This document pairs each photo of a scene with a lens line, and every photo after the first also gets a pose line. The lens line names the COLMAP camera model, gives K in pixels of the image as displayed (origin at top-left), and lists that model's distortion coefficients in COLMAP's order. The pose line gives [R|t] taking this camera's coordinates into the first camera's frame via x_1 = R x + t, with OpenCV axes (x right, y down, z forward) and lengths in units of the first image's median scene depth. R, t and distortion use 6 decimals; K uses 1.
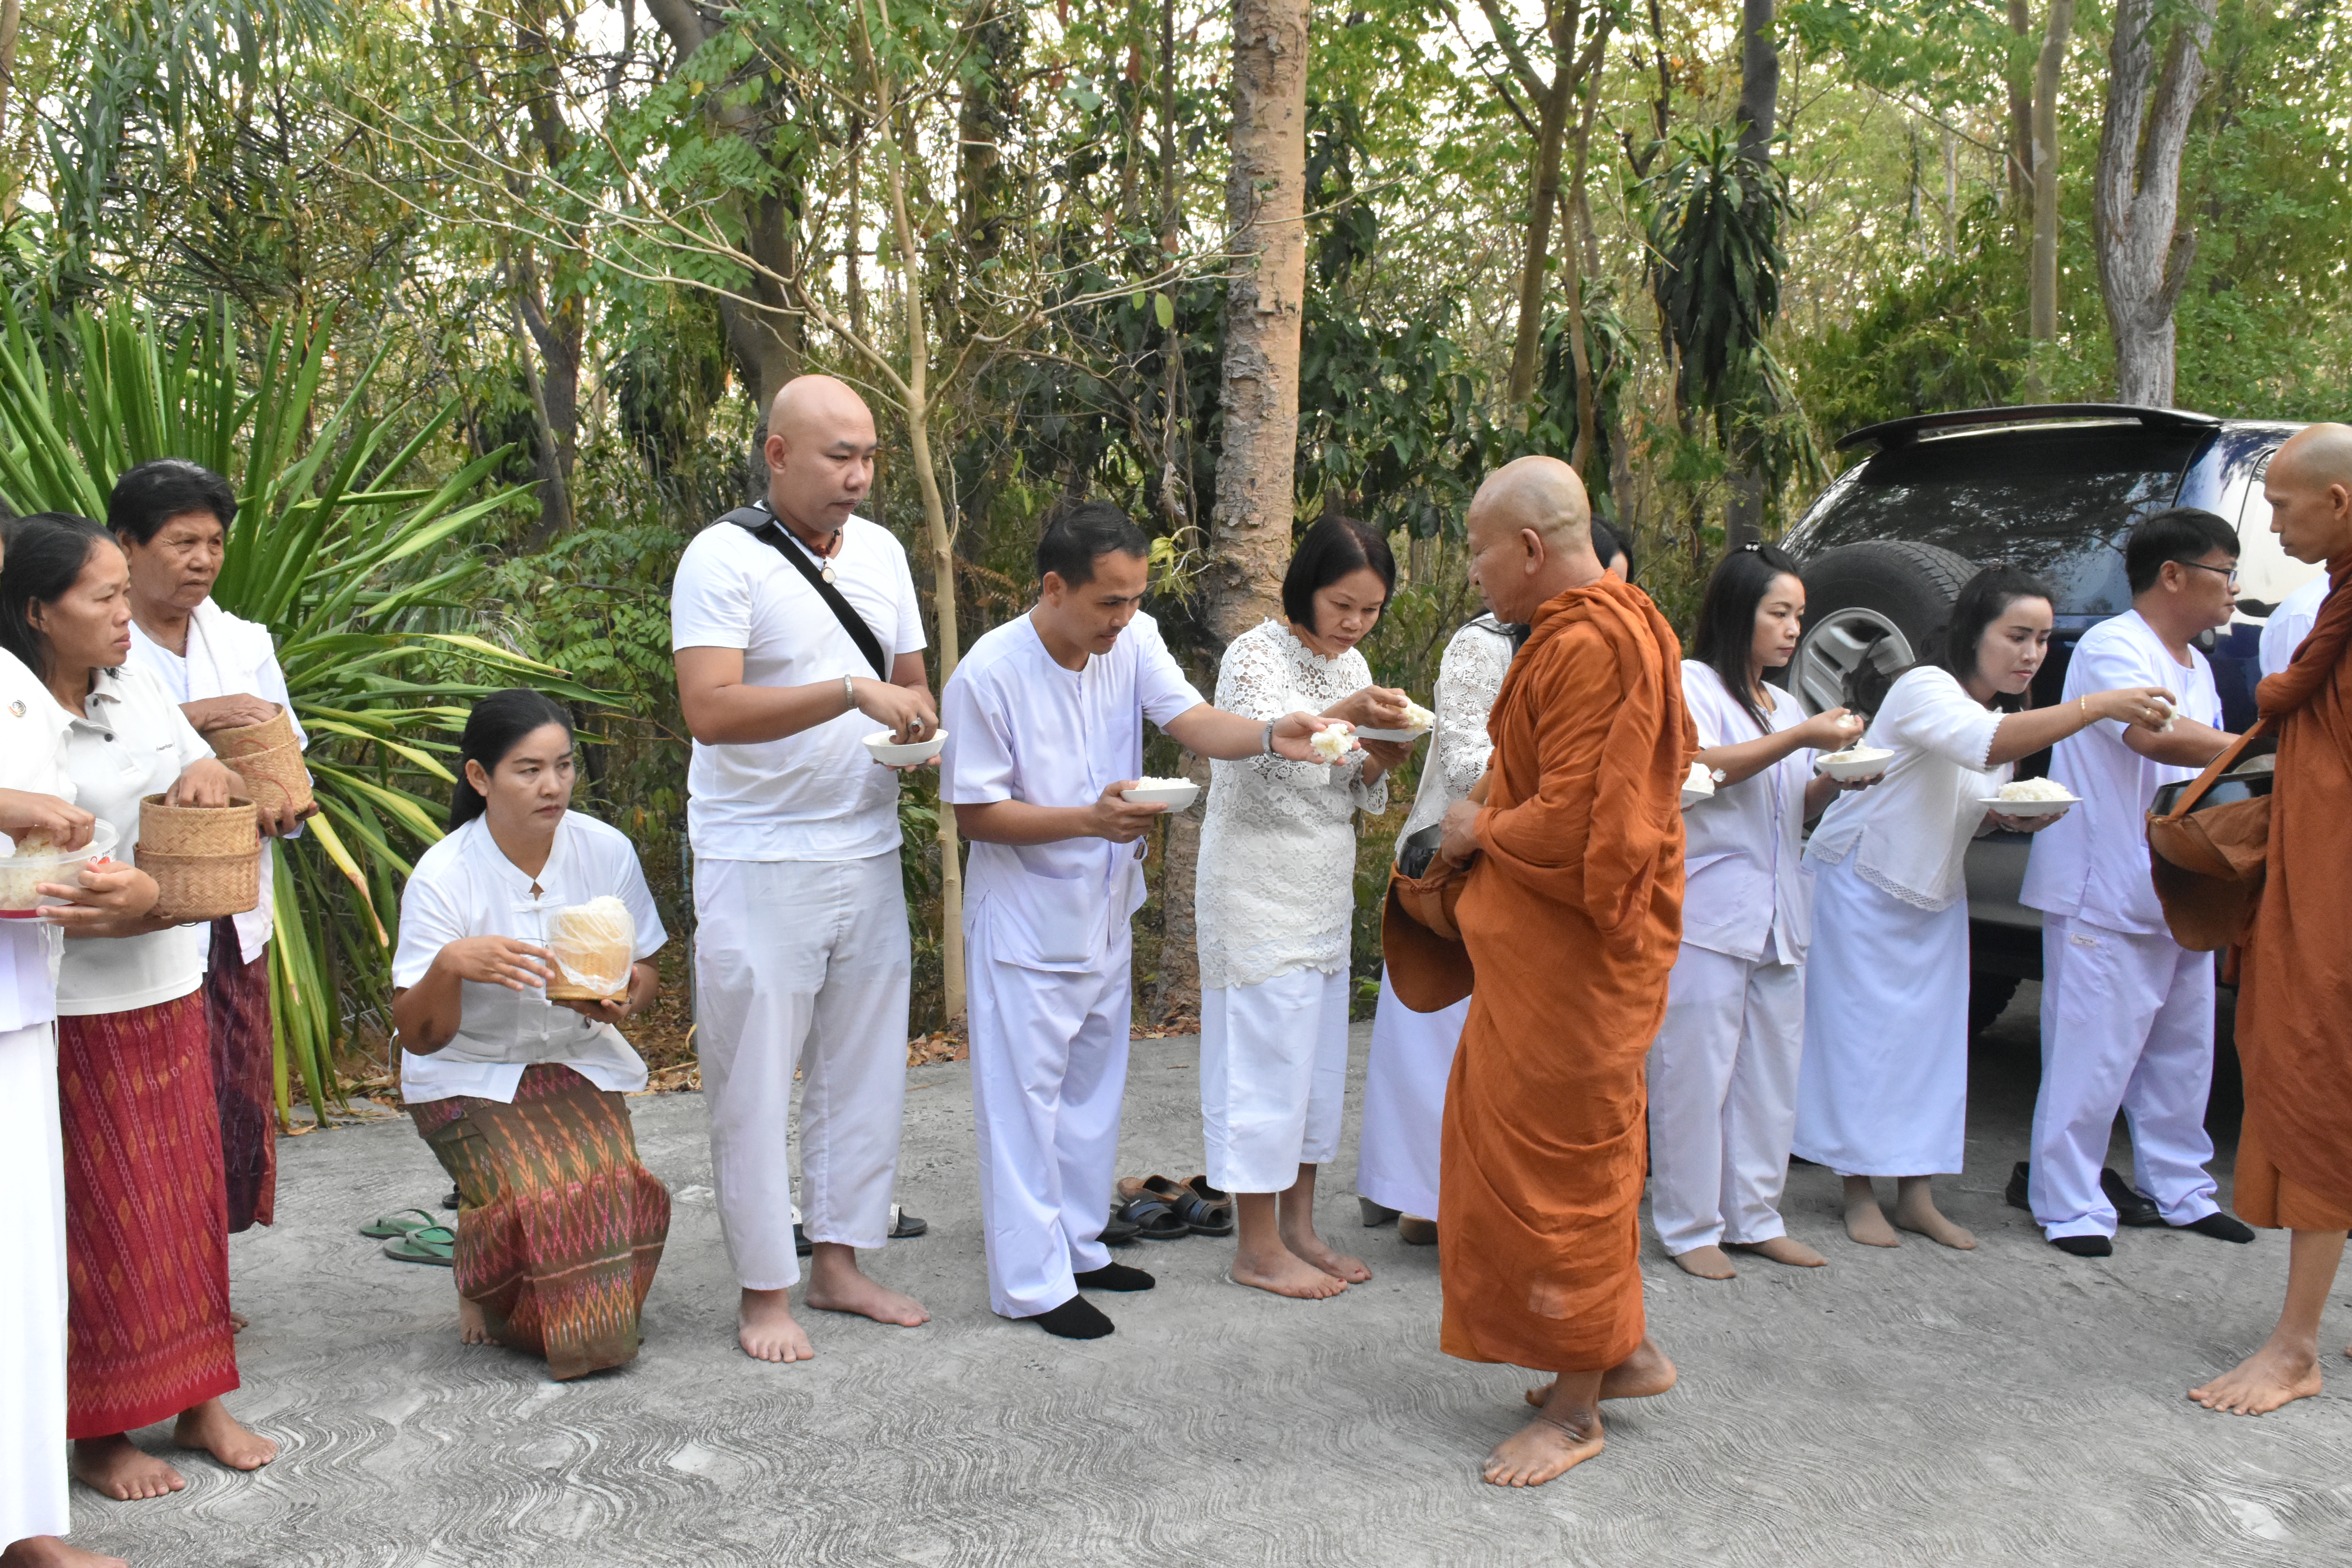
lens RADIAL K [[2128.3, 0, 1176.0], [0, 2128.3, 784.0], [0, 0, 1]] dist [-0.132233, 0.185061]
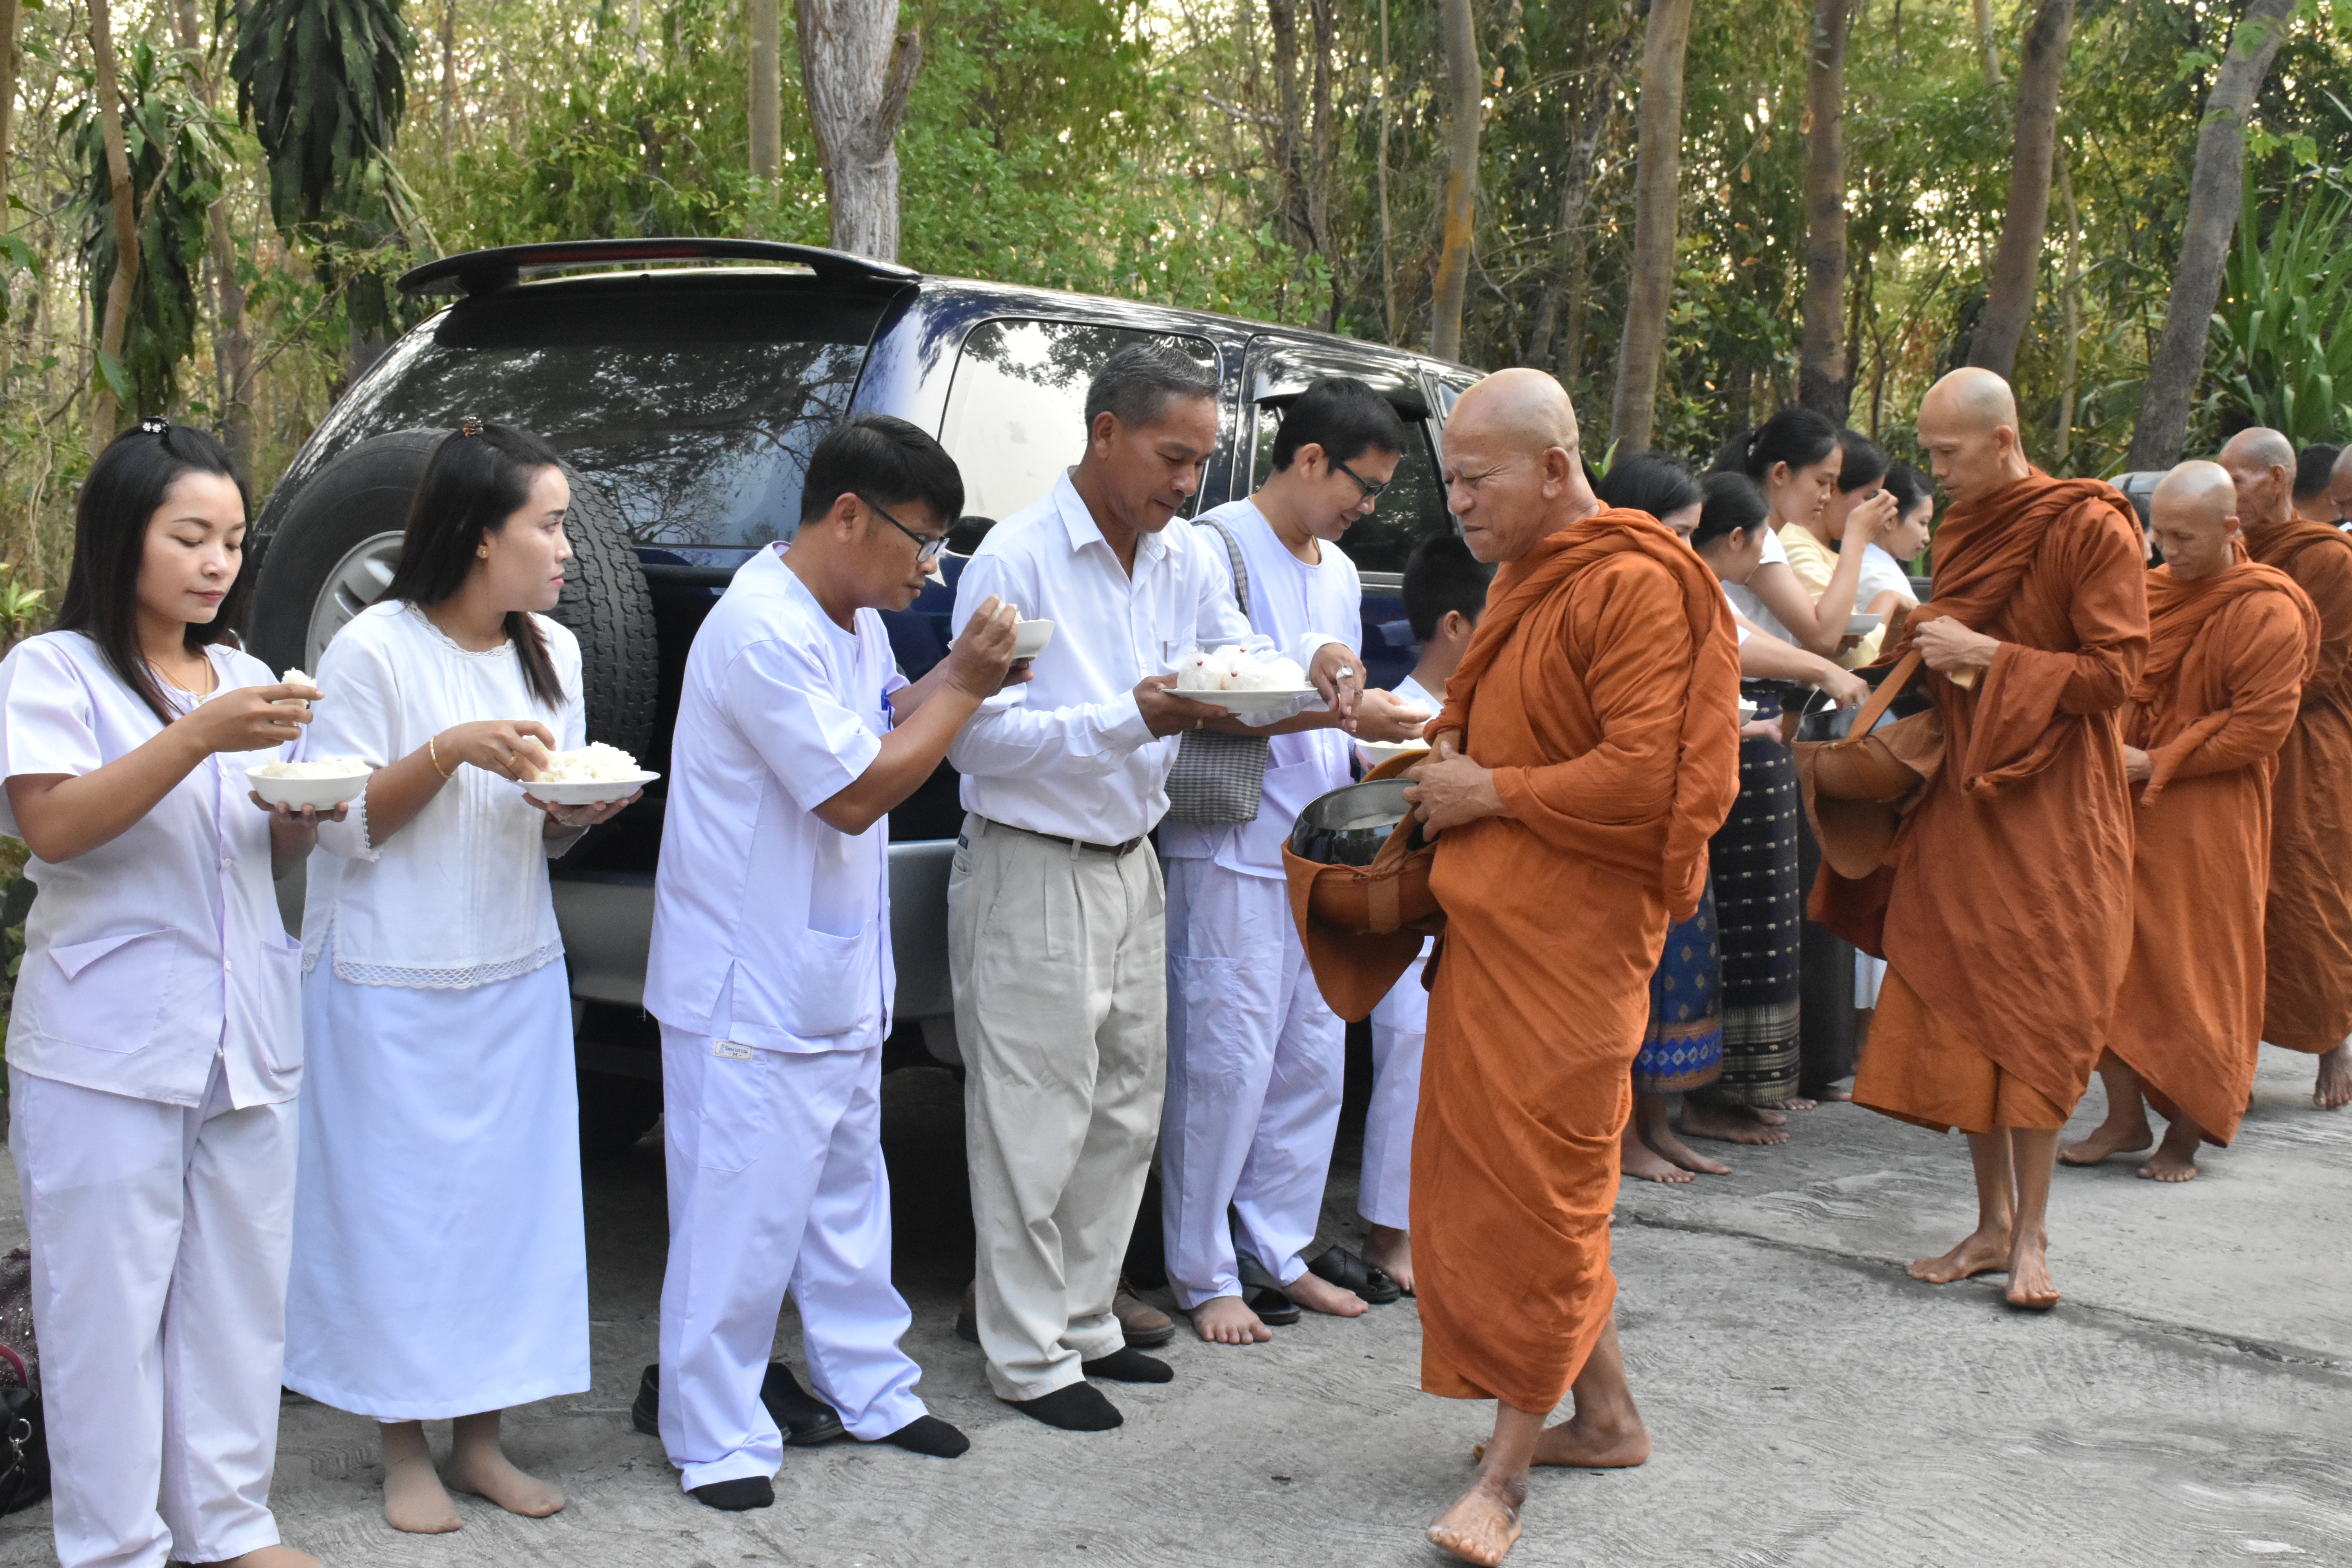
lens RADIAL K [[2930.7, 0, 1176.0], [0, 2930.7, 784.0], [0, 0, 1]] dist [0.026224, 0.014179]
pose [[0.862544, -0.026626, 0.505281, 0.064958], [0.024255, 0.999642, 0.011273, -0.008461], [-0.505401, 0.002532, 0.862881, 0.086434]]
